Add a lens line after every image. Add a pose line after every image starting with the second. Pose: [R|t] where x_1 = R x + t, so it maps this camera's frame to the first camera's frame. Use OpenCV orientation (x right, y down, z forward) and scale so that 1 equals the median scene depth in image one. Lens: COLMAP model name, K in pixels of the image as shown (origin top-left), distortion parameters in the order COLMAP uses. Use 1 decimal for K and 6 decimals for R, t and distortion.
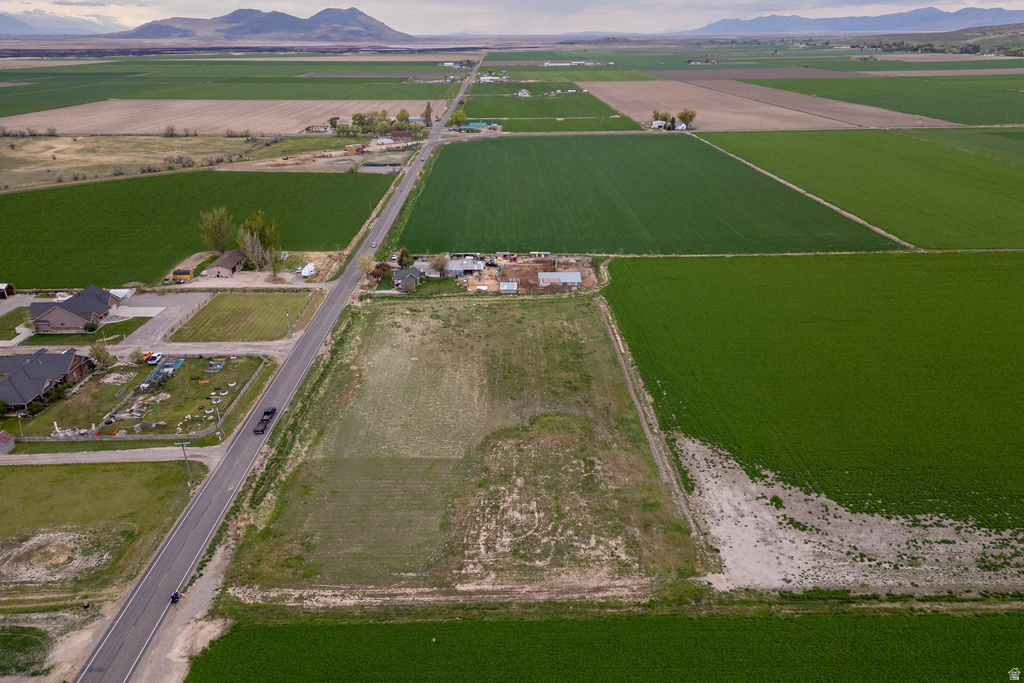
lens RADIAL K [[708.8, 0, 510.3], [0, 708.8, 344.2], [0, 0, 1]] dist [0.106388, -0.114528]
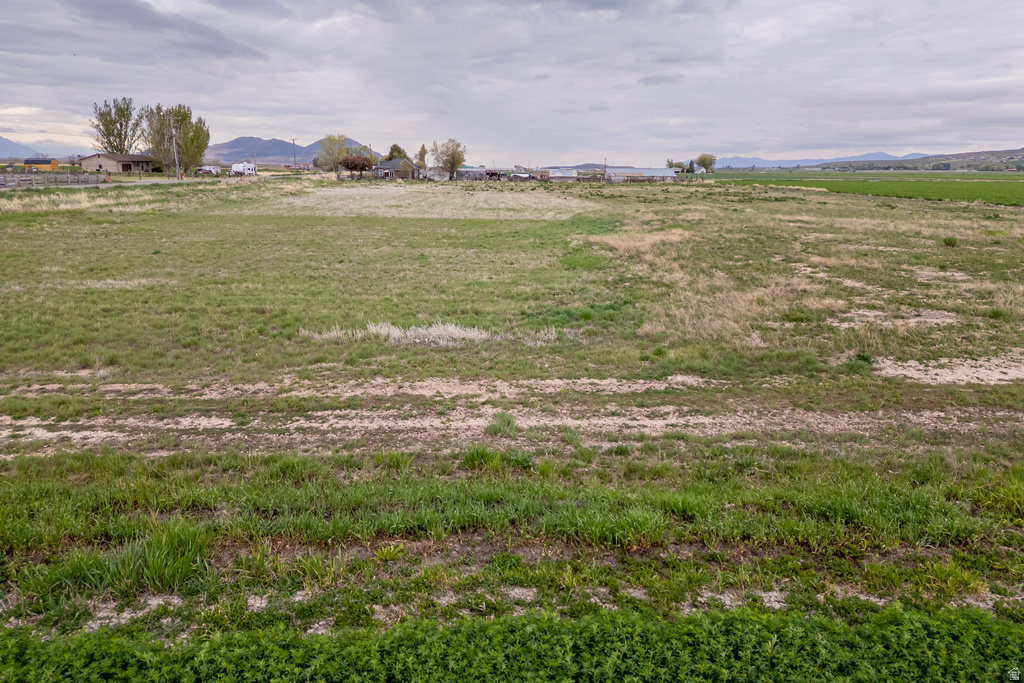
lens RADIAL K [[700.8, 0, 512.0], [0, 700.8, 341.5], [0, 0, 1]] dist [0.093157, -0.081424]
pose [[0.999549, 0.012422, 0.027331, -0.086317], [-0.007681, 0.985899, -0.167166, 0.228039], [-0.029022, 0.166880, 0.985550, 0.579504]]
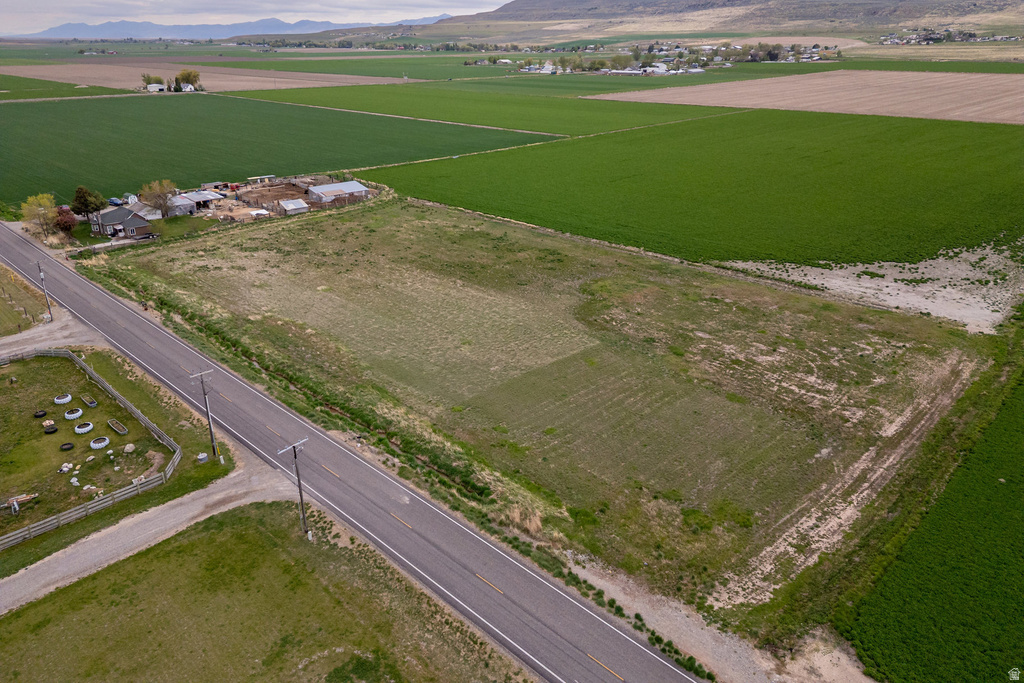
lens RADIAL K [[709.2, 0, 510.5], [0, 709.2, 312.3], [0, 0, 1]] dist [0.085202, -0.085991]
pose [[0.709431, -0.247961, 0.659714, -0.487853], [0.277894, 0.958642, 0.061480, 0.054484], [-0.647675, 0.139715, 0.748997, 0.450846]]
